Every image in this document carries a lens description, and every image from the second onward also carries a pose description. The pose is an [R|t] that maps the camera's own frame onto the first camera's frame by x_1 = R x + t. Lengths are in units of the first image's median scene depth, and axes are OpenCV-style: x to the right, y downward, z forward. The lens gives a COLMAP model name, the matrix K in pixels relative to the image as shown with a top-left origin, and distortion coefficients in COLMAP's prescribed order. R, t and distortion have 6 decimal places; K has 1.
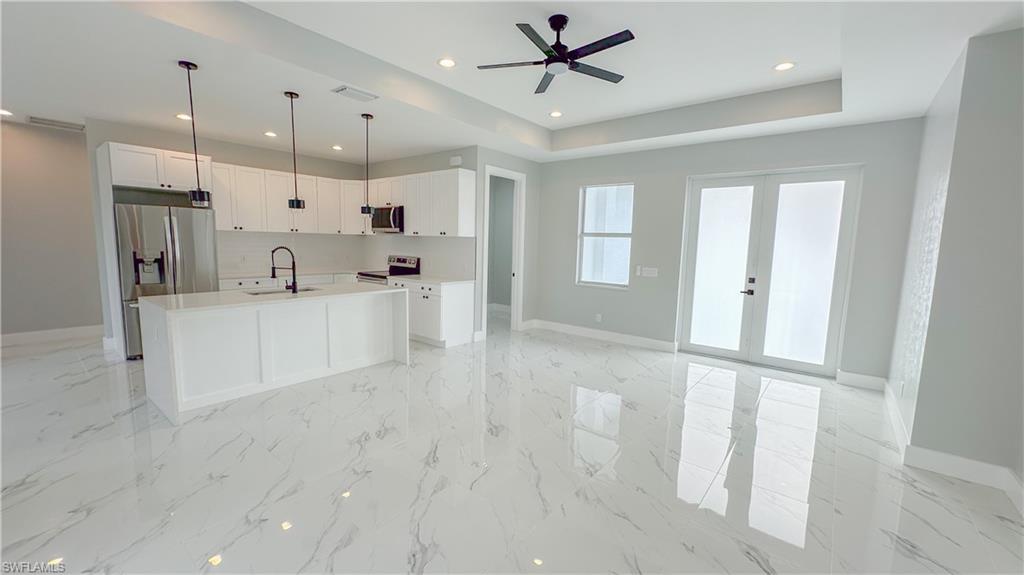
lens RADIAL K [[431.8, 0, 507.0], [0, 431.8, 289.0], [0, 0, 1]] dist [0.019299, 0.000035]
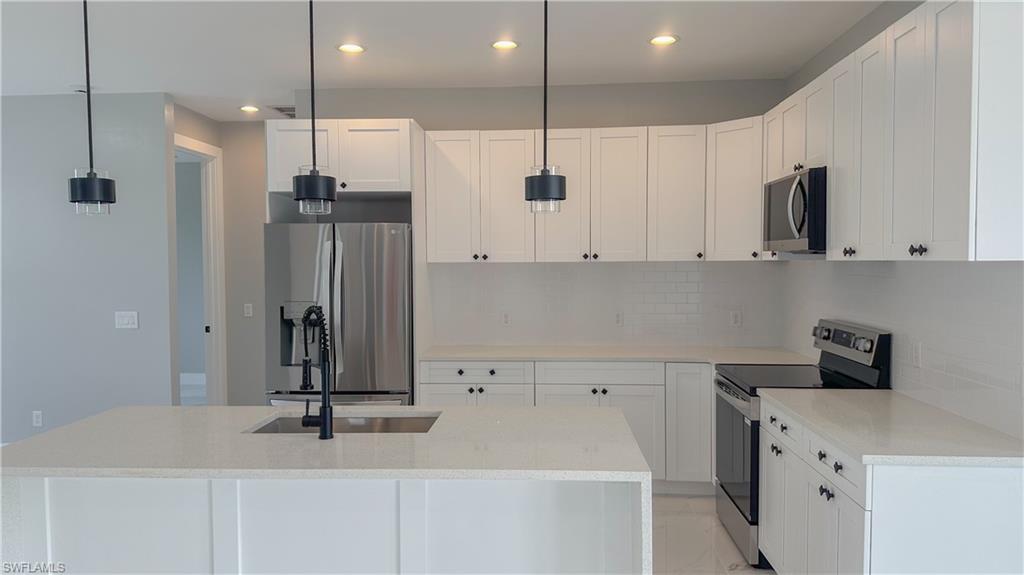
lens RADIAL K [[719.4, 0, 510.9], [0, 719.4, 303.5], [0, 0, 1]] dist [0.025194, -0.003960]
pose [[0.563471, 0.021677, -0.825851, 0.069032], [-0.073969, 0.996964, -0.024300, -0.068985], [0.822818, 0.074779, 0.563364, 0.564028]]
